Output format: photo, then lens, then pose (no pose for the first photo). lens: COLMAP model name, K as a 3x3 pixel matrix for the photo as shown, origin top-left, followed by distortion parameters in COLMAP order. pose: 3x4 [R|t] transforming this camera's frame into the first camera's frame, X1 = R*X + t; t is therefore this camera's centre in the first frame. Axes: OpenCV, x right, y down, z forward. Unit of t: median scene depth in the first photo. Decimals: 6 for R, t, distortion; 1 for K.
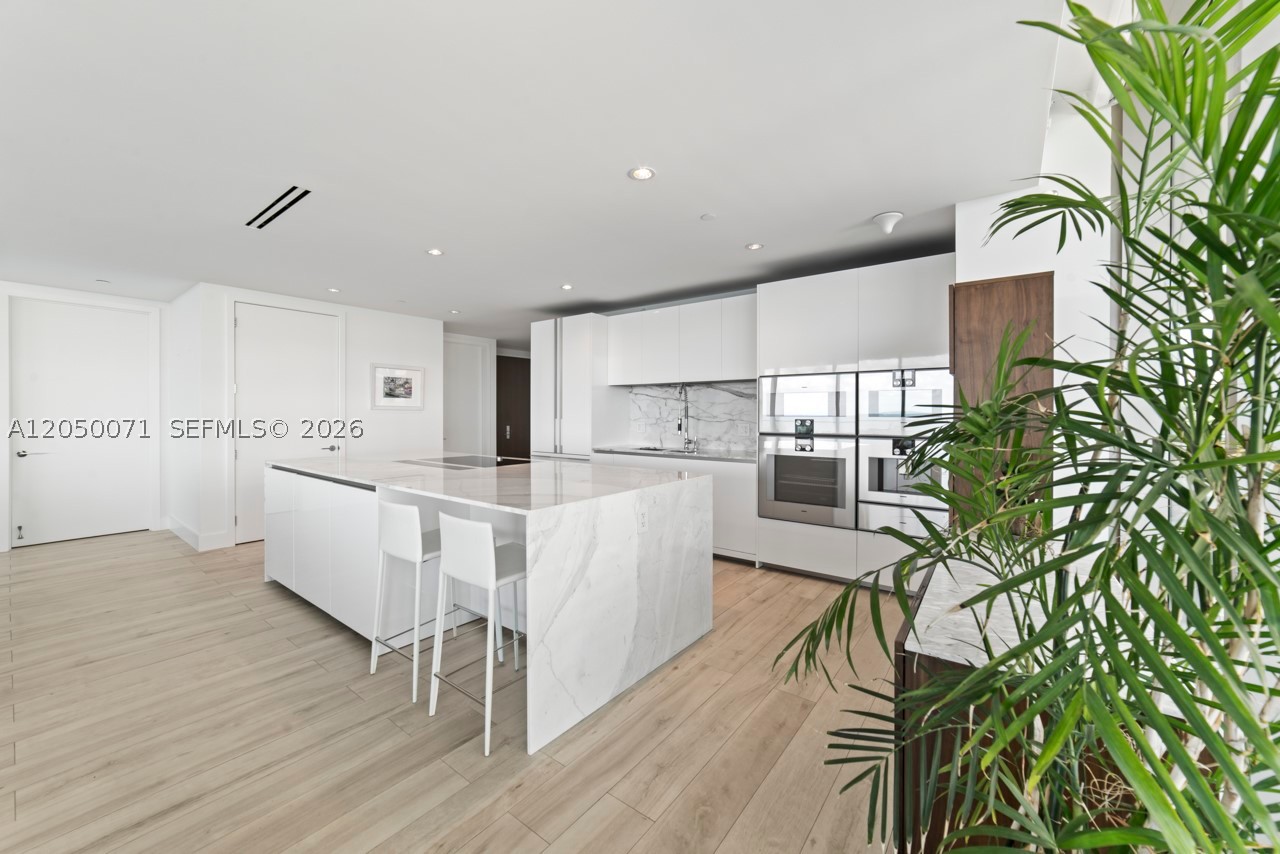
lens RADIAL K [[488.8, 0, 643.2], [0, 488.8, 417.4], [0, 0, 1]] dist [-0.005476, 0.002956]
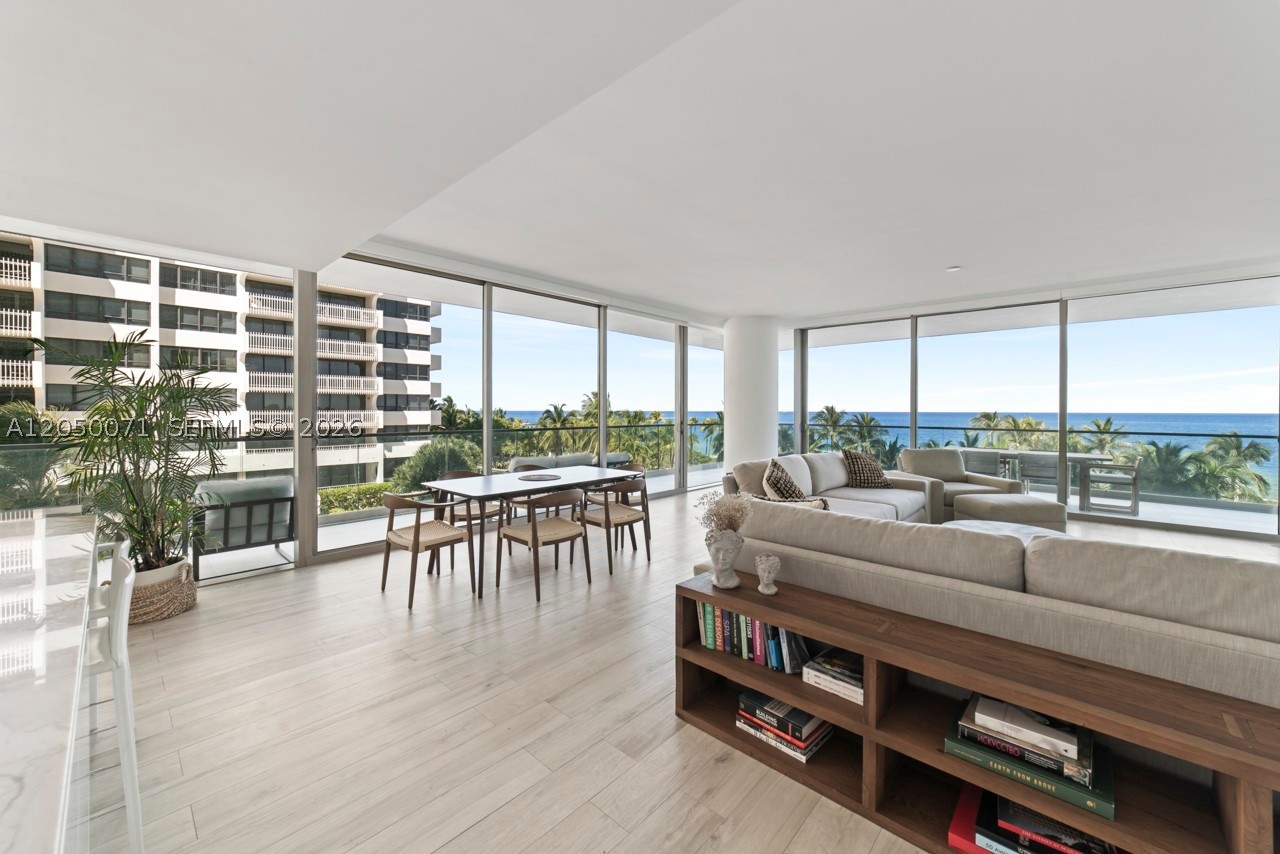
lens RADIAL K [[488.8, 0, 641.4], [0, 488.8, 416.6], [0, 0, 1]] dist [-0.005476, 0.002956]
pose [[-0.996396, -0.008671, 0.084384, -1.280439], [-0.007366, 0.999849, 0.015761, -0.050394], [-0.084508, 0.015083, -0.996309, 1.621797]]
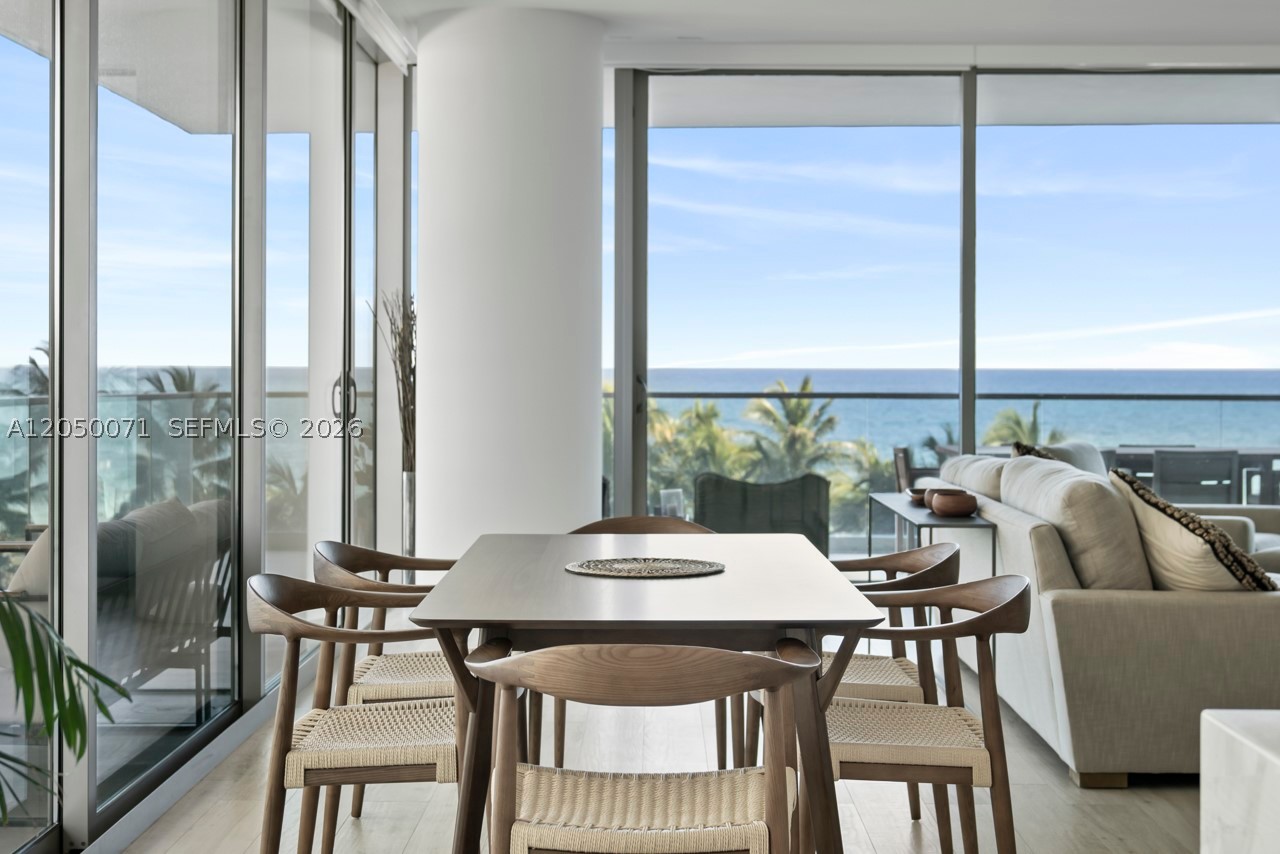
lens RADIAL K [[1861.1, 0, 644.4], [0, 1861.1, 423.2], [0, 0, 1]] dist [-0.022526, 0.000000]
pose [[-0.798895, 0.012180, -0.601347, 0.408405], [-0.006964, 0.999541, 0.029496, 0.013899], [0.601430, 0.027752, -0.798443, 1.179866]]
